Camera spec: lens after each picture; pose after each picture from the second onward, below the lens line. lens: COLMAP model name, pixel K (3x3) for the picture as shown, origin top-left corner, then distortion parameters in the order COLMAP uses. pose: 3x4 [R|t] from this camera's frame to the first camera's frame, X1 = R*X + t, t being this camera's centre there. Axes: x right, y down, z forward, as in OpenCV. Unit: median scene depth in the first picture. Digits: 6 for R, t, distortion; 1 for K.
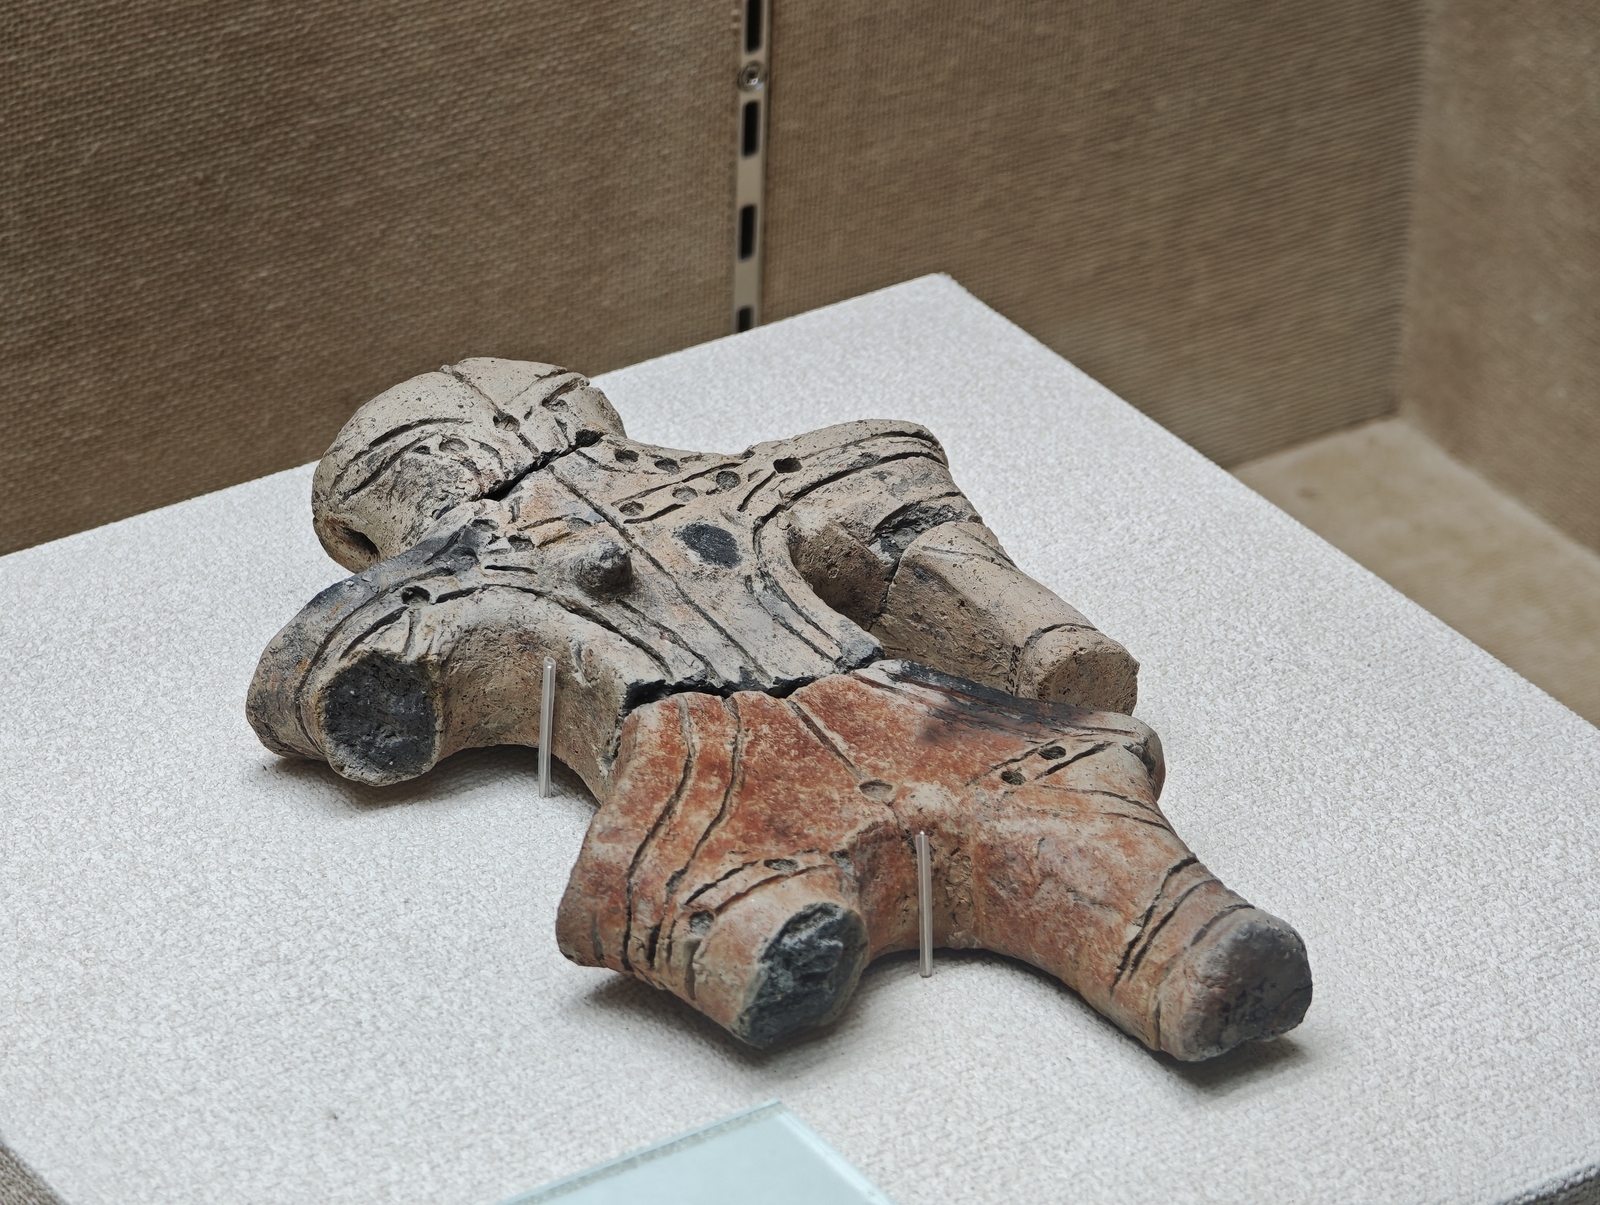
lens RADIAL K [[6968.9, 0, 801.7], [0, 6968.9, 605.2], [0, 0, 1]] dist [0.304154, 0.000000]
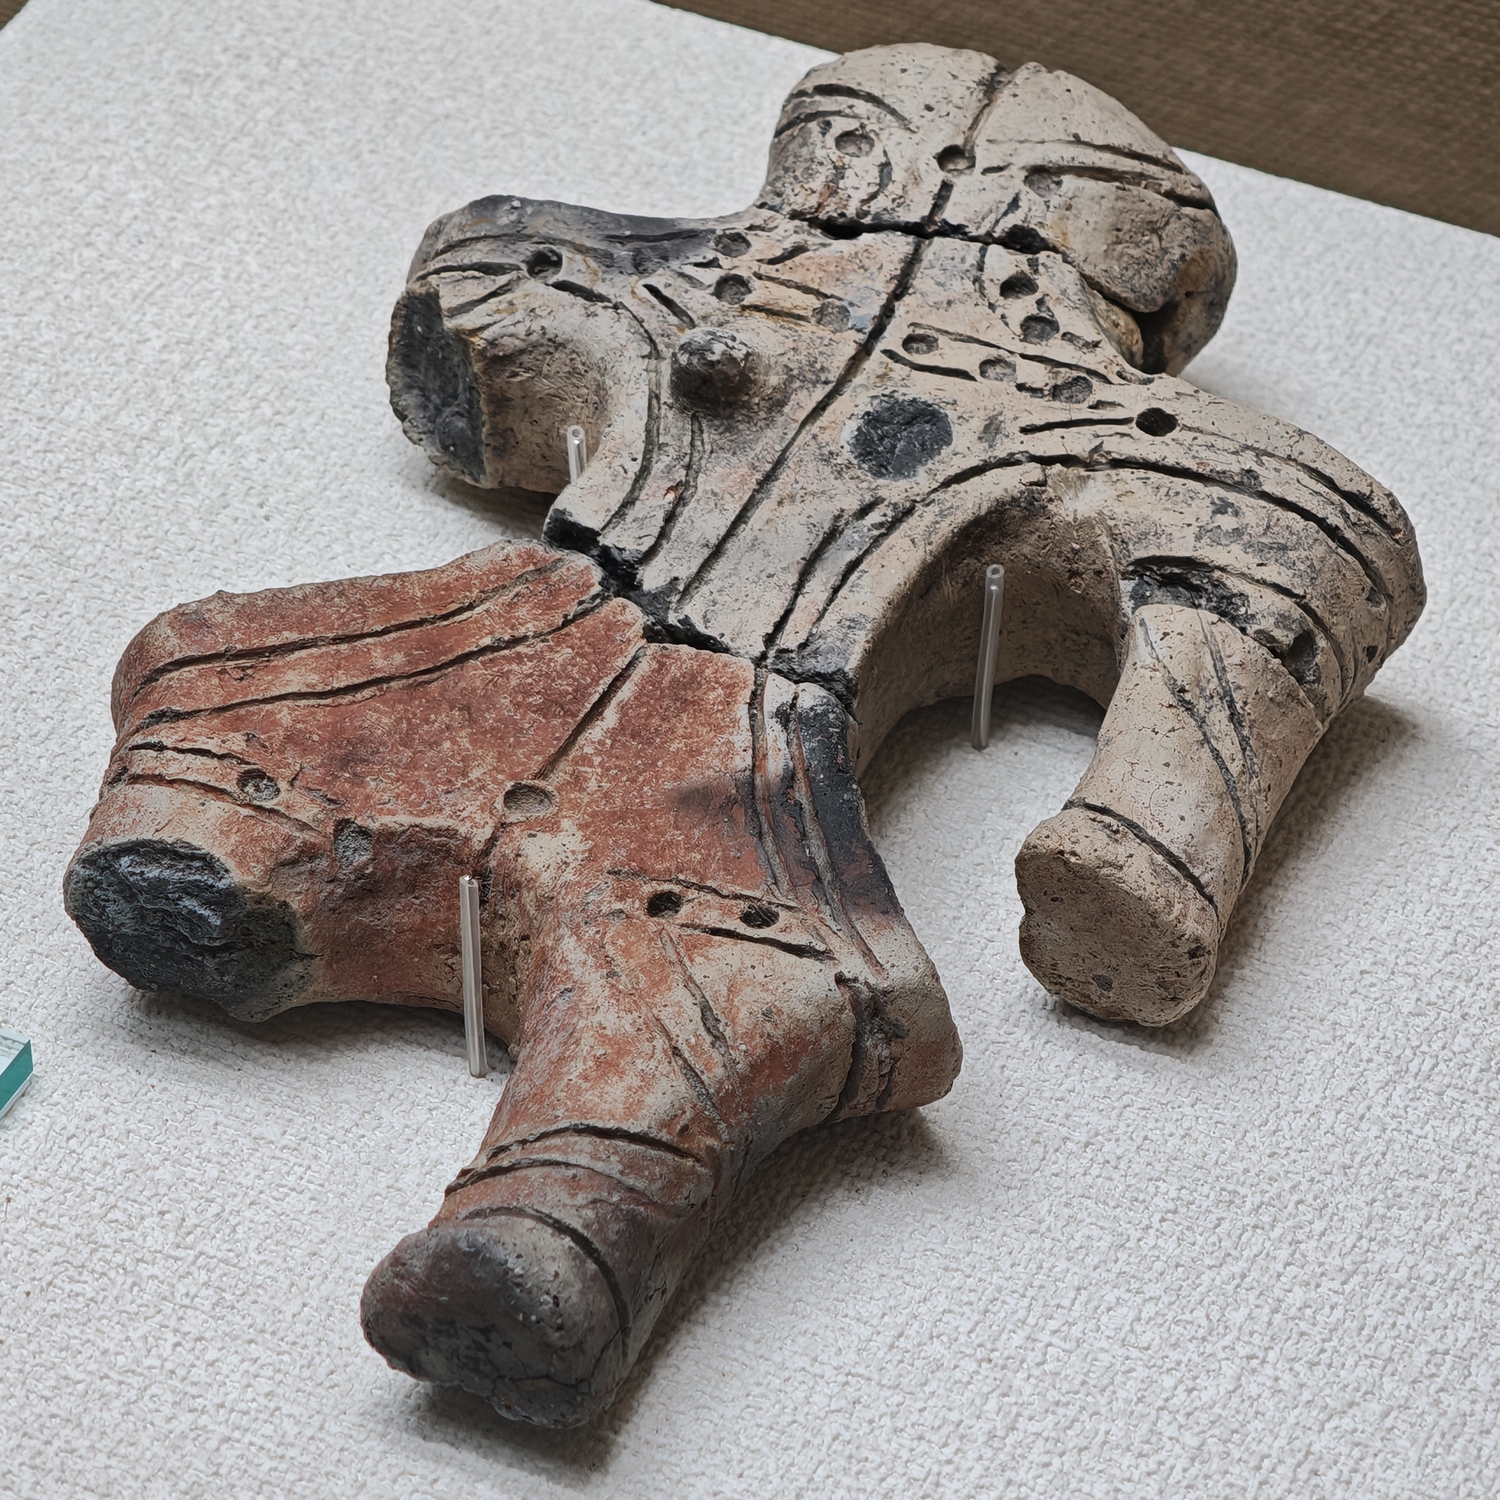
lens RADIAL K [[7458.1, 0, 750.3], [0, 7458.1, 747.6], [0, 0, 1]] dist [0.143471, 0.000000]
pose [[0.498961, 0.539871, -0.677921, 0.494110], [-0.438769, 0.831958, 0.339599, -0.226301], [0.747342, 0.128004, 0.651994, 0.523763]]
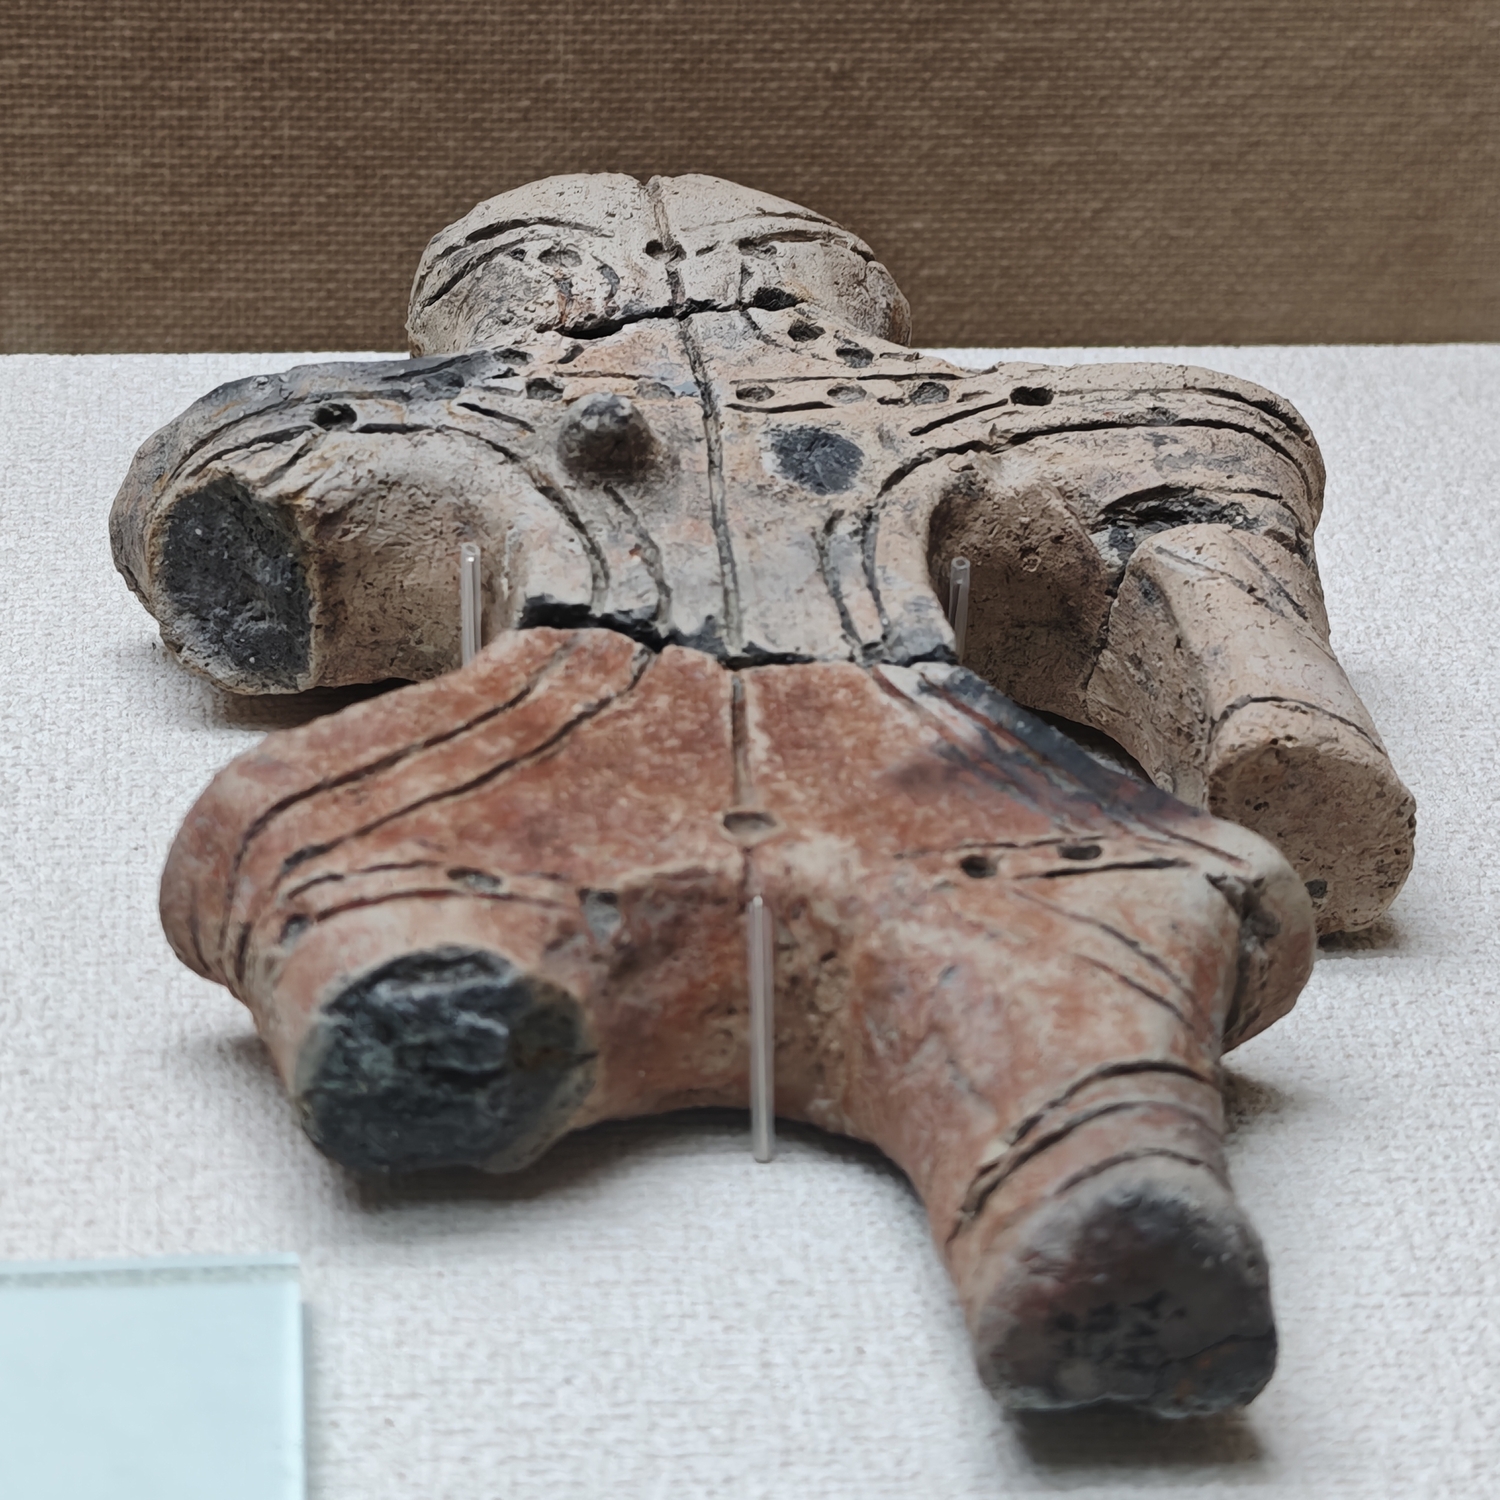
lens RADIAL K [[4938.7, 0, 739.5], [0, 4938.7, 497.7], [0, 0, 1]] dist [0.235245, 0.000000]
pose [[0.873153, 0.203535, -0.442919, 0.183979], [-0.256488, 0.964531, -0.062398, 0.025157], [0.414509, 0.168087, 0.894387, 0.598555]]
